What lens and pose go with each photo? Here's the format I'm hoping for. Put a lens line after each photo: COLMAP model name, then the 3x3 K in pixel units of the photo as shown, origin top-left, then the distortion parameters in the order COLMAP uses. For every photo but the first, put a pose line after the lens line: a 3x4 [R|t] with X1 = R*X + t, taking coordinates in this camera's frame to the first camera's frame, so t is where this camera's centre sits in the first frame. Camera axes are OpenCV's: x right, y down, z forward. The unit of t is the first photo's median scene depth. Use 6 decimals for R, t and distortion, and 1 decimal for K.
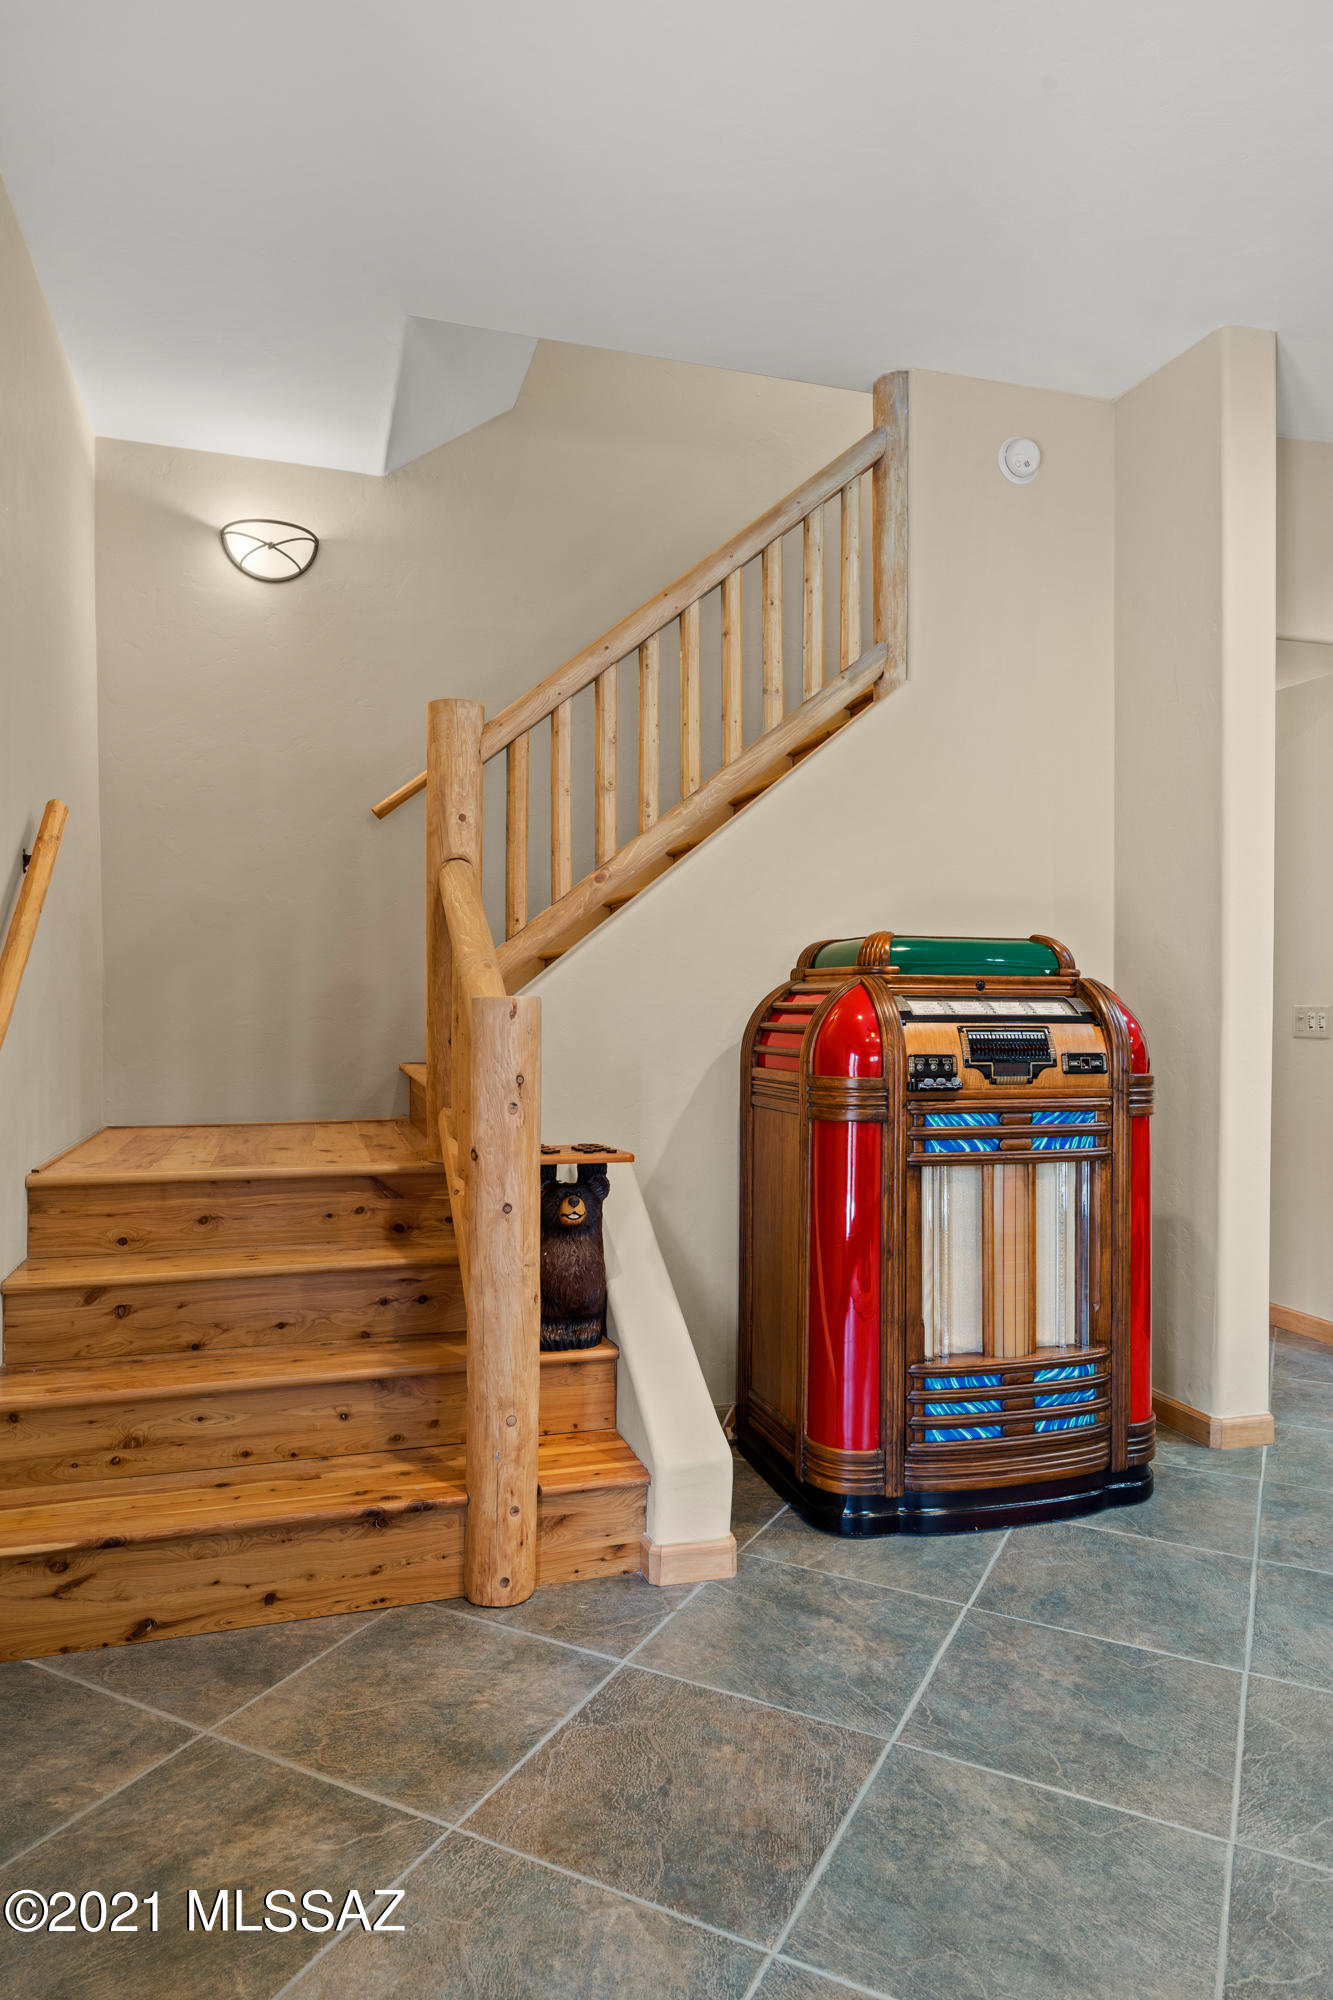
lens RADIAL K [[1210.4, 0, 671.2], [0, 1210.4, 992.6], [0, 0, 1]] dist [0.024911, -0.000526]
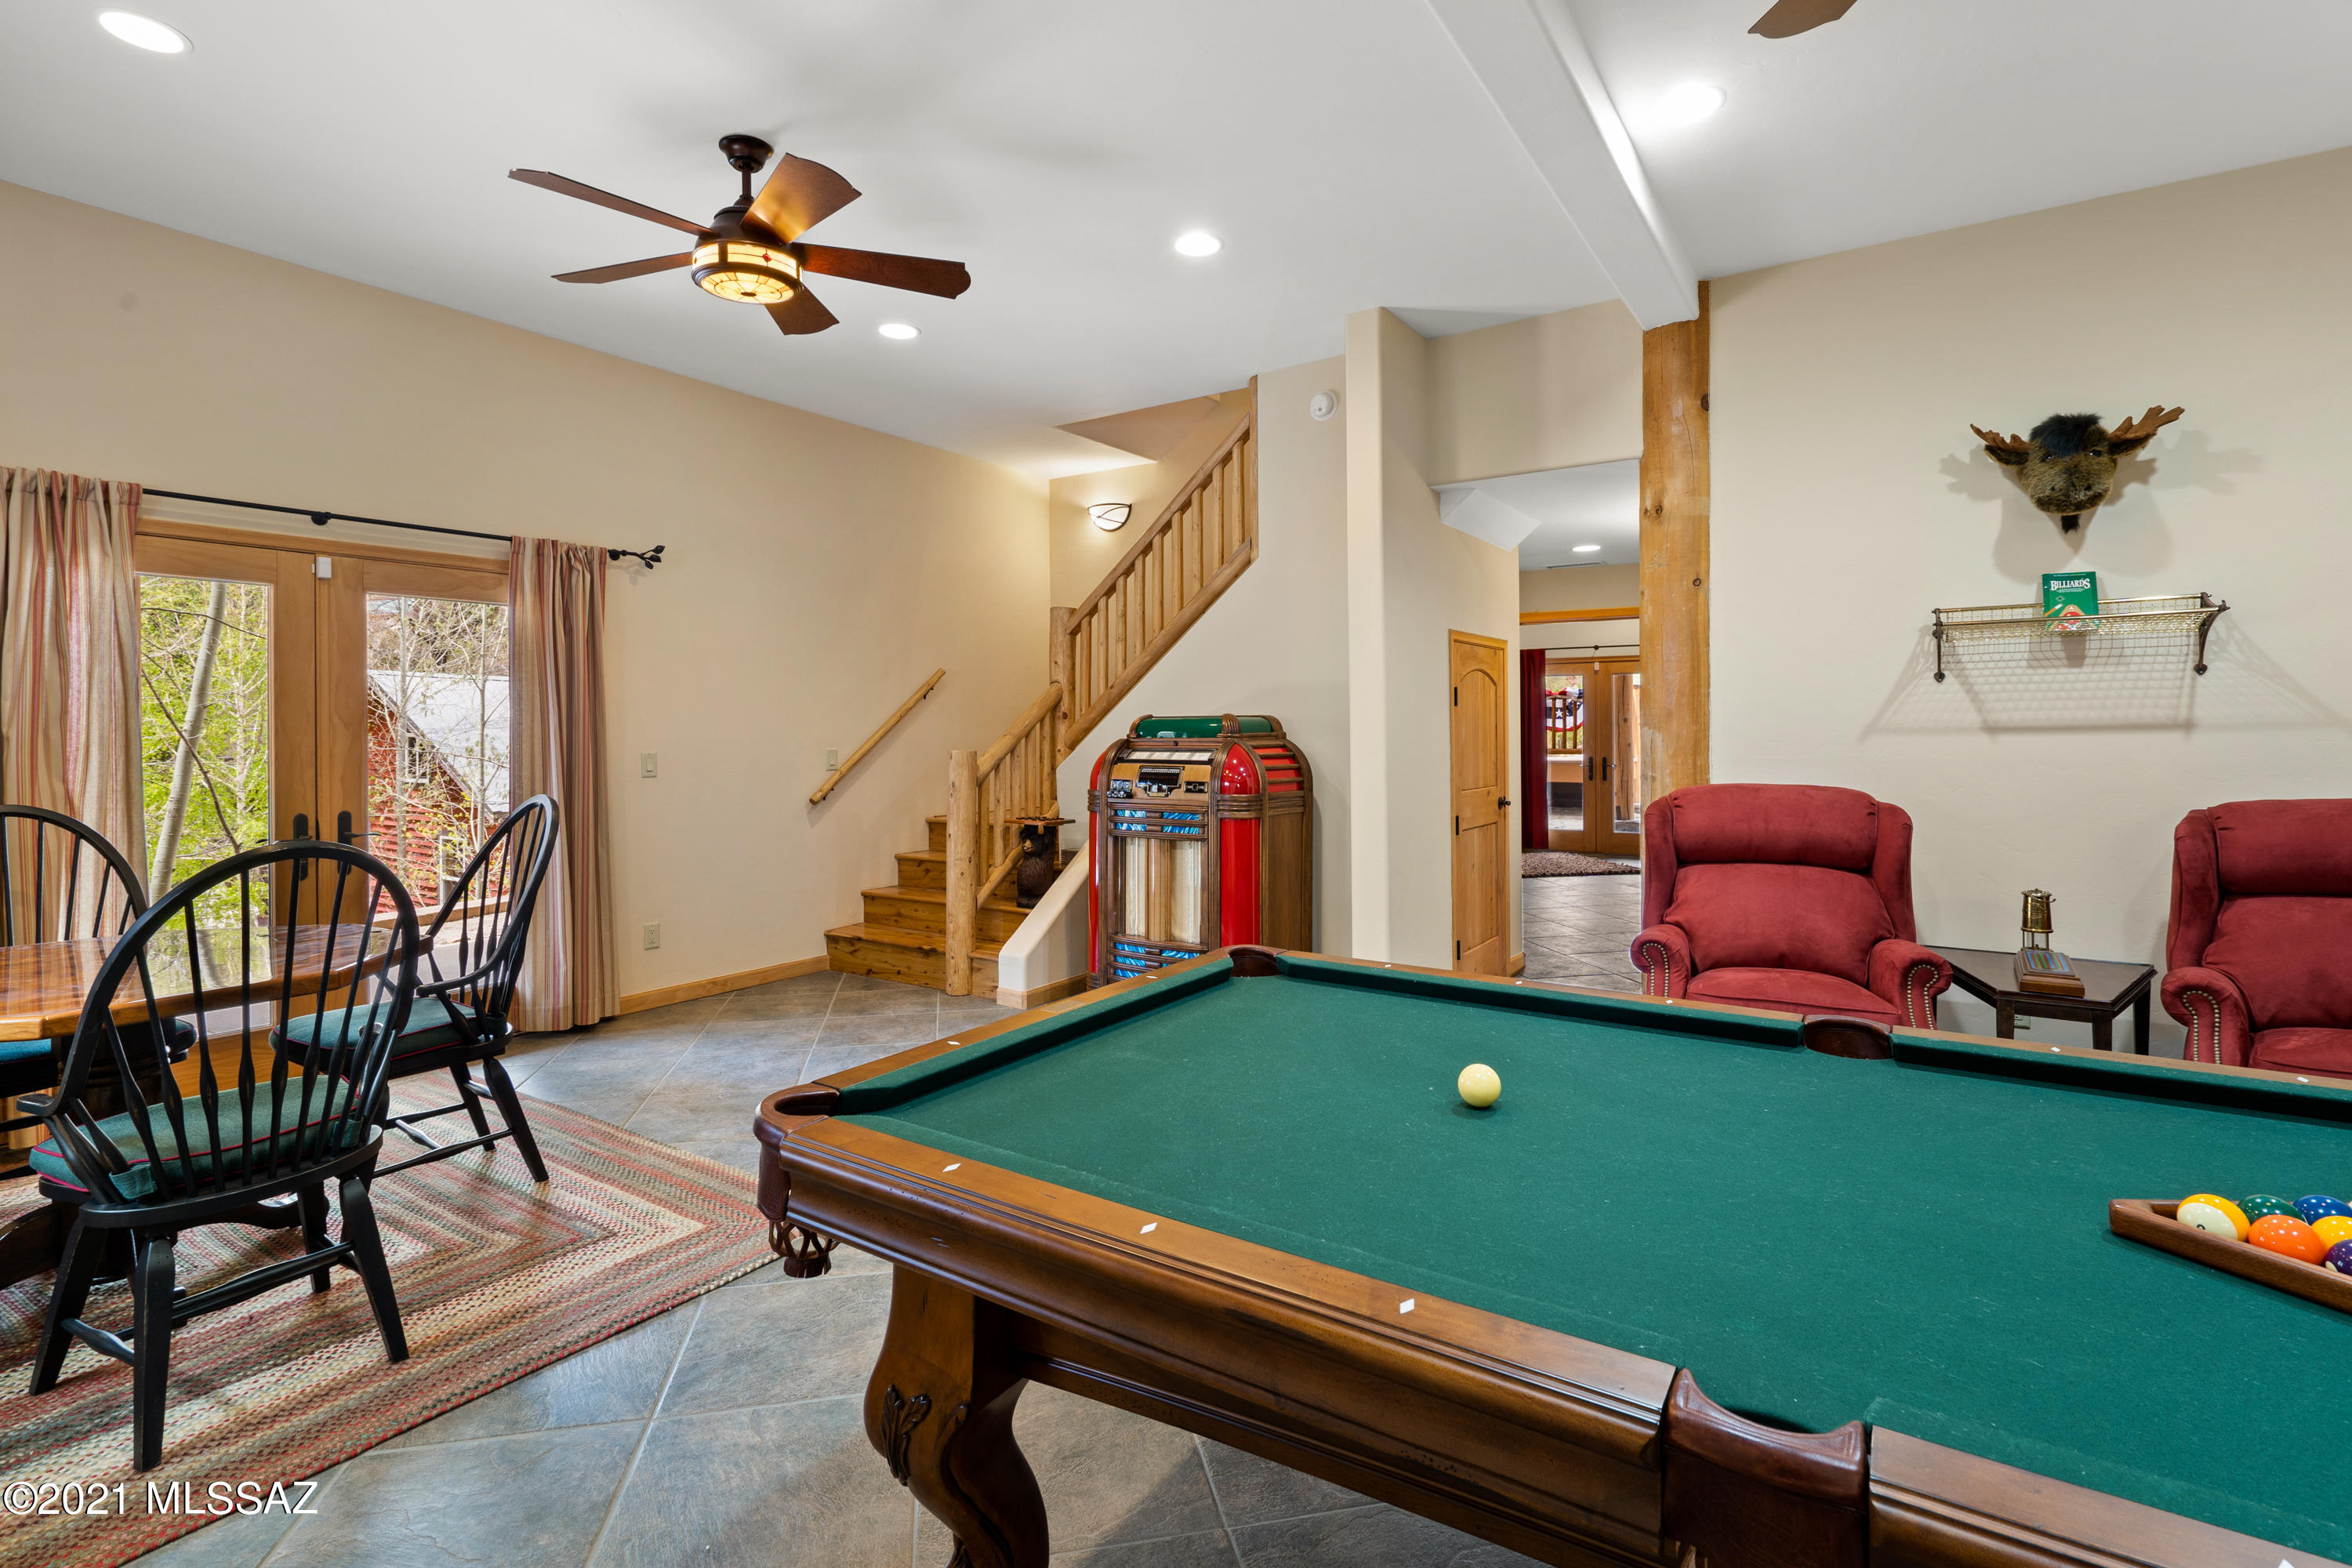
lens RADIAL K [[1114.9, 0, 1184.4], [0, 1114.9, 710.7], [0, 0, 1]] dist [-0.002080, 0.000057]
pose [[0.637976, -0.019365, -0.769813, 1.625155], [0.009851, 0.999807, -0.016986, -0.027126], [0.769993, 0.003253, 0.638043, -0.070003]]
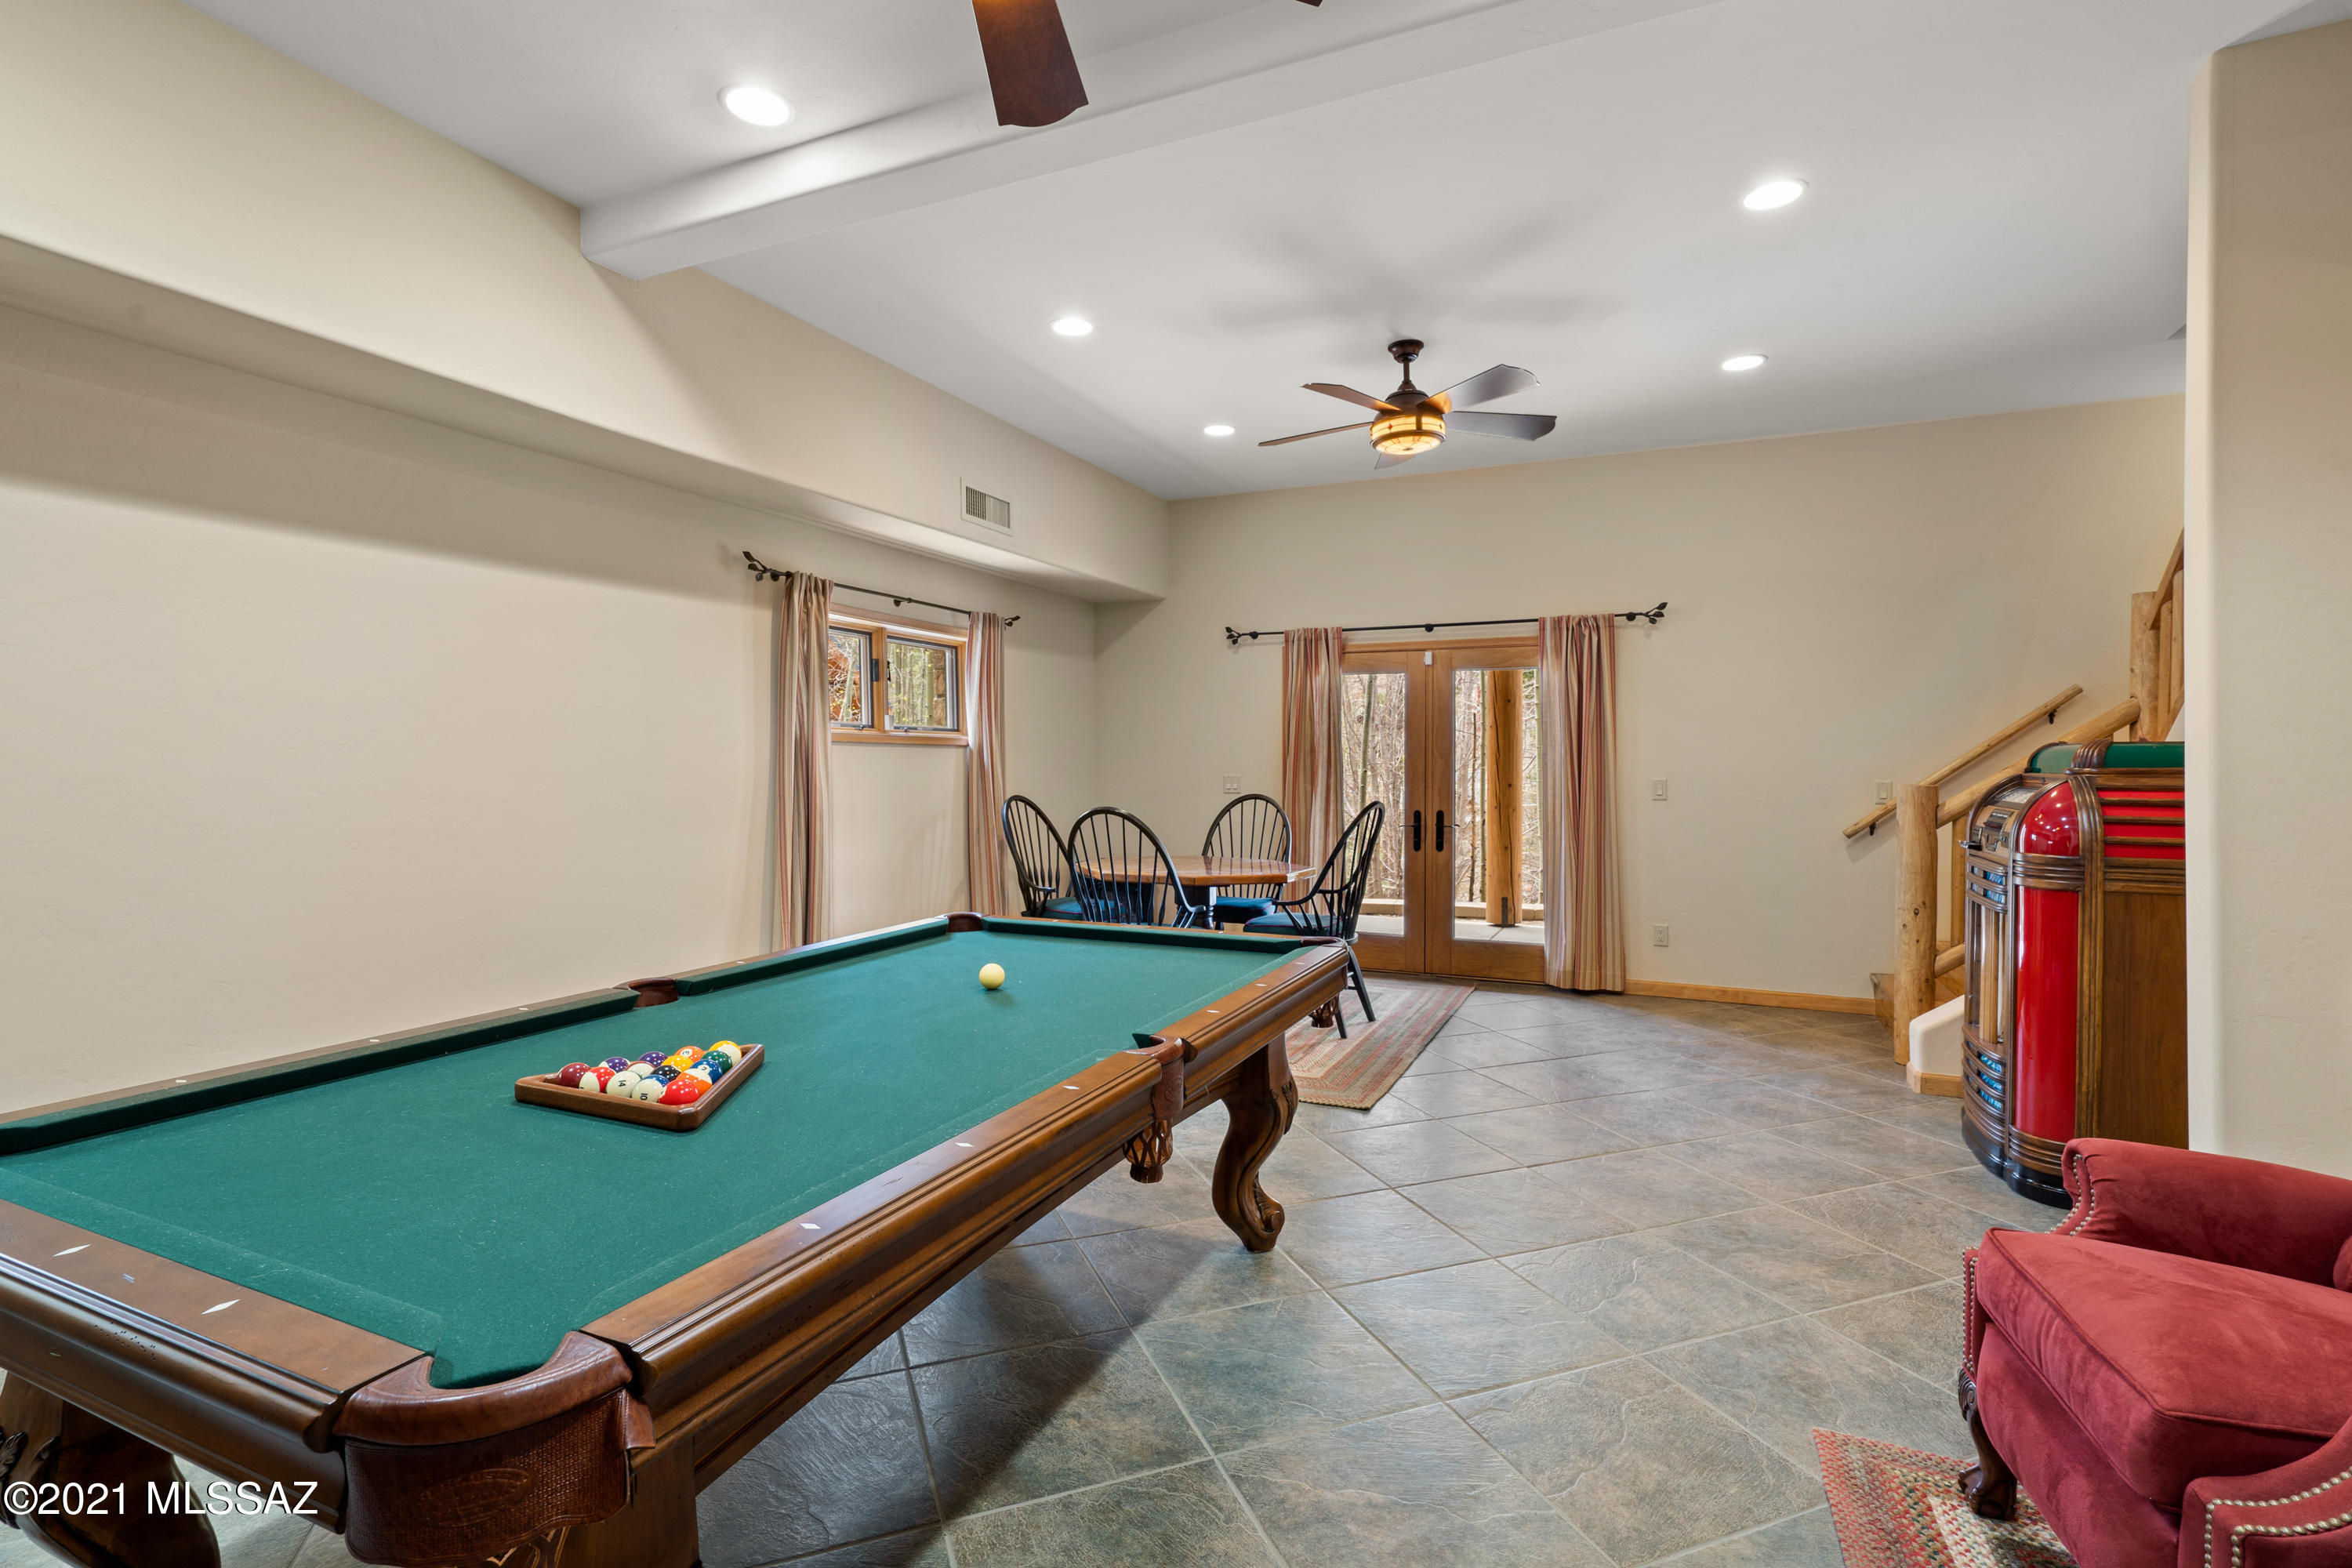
lens RADIAL K [[1081.8, 0, 1181.1], [0, 1081.8, 741.7], [0, 0, 1]] dist [-0.002805, 0.000567]
pose [[-0.658710, -0.020293, -0.752124, 1.845527], [-0.002250, 0.999685, -0.025002, -0.016536], [0.752394, -0.014777, -0.658548, 1.121154]]
